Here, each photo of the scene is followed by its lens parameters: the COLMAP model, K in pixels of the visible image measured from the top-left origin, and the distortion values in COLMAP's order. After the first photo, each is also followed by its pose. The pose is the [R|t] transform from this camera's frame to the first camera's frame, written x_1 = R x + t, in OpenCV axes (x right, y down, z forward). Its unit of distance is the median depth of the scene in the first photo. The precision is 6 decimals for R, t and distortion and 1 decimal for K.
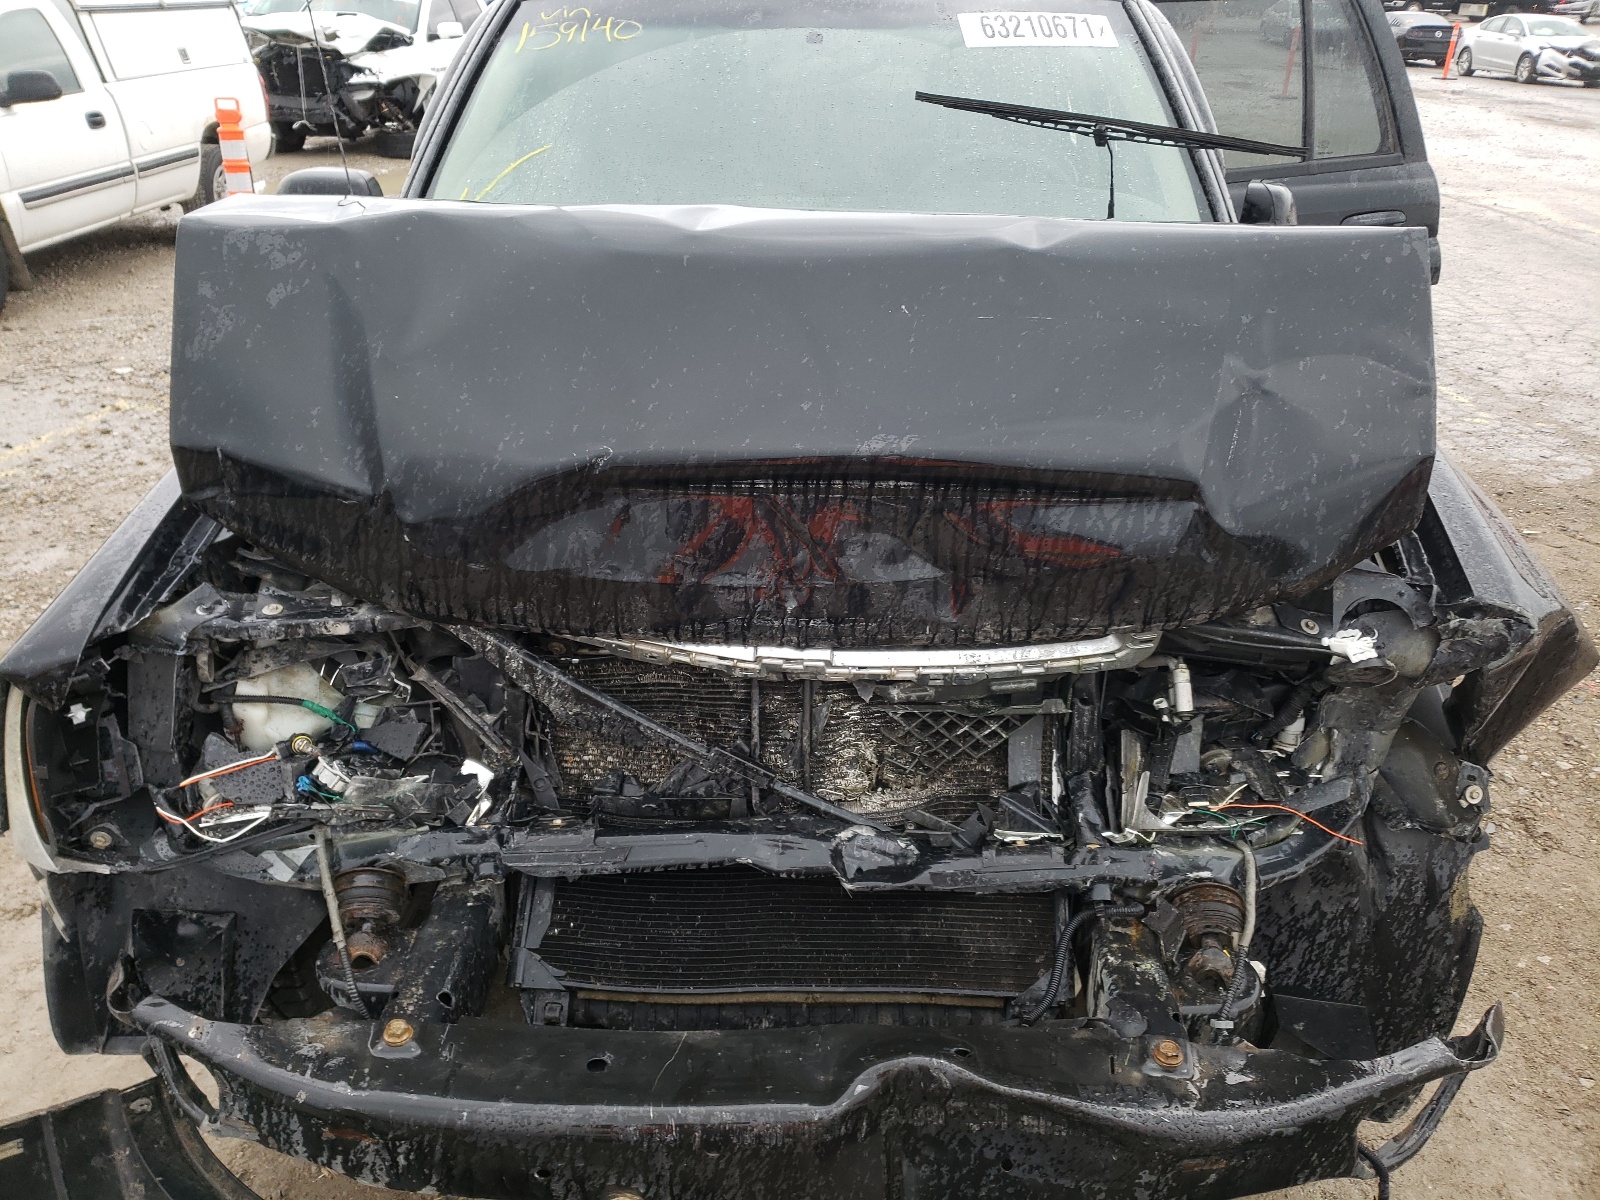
lens RADIAL K [[1213.9, 0, 792.1], [0, 1213.9, 587.7], [0, 0, 1]] dist [0.027448, -0.024164]
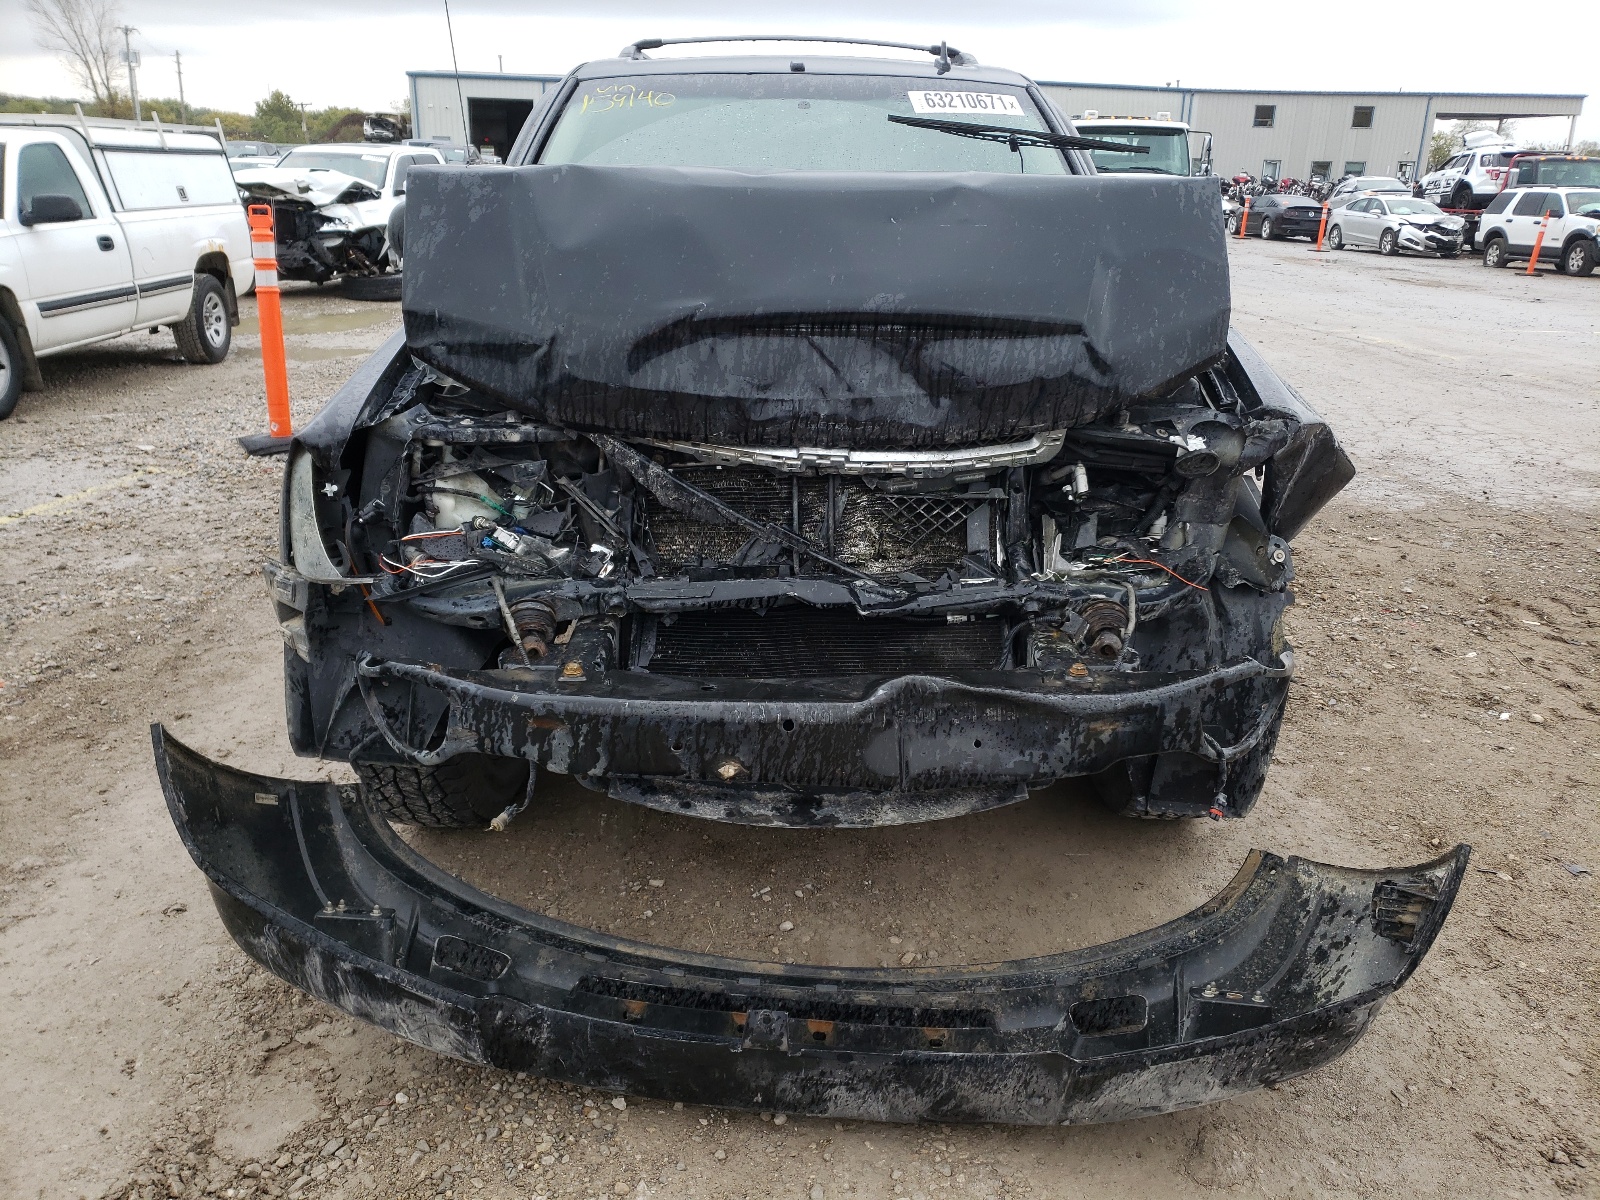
lens RADIAL K [[1213.9, 0, 806.0], [0, 1213.9, 609.3], [0, 0, 1]] dist [0.027448, -0.024164]
pose [[0.997642, -0.011225, 0.067702, -0.116591], [0.018939, 0.993254, -0.114401, 0.393581], [-0.065961, 0.115413, 0.991125, -0.424437]]
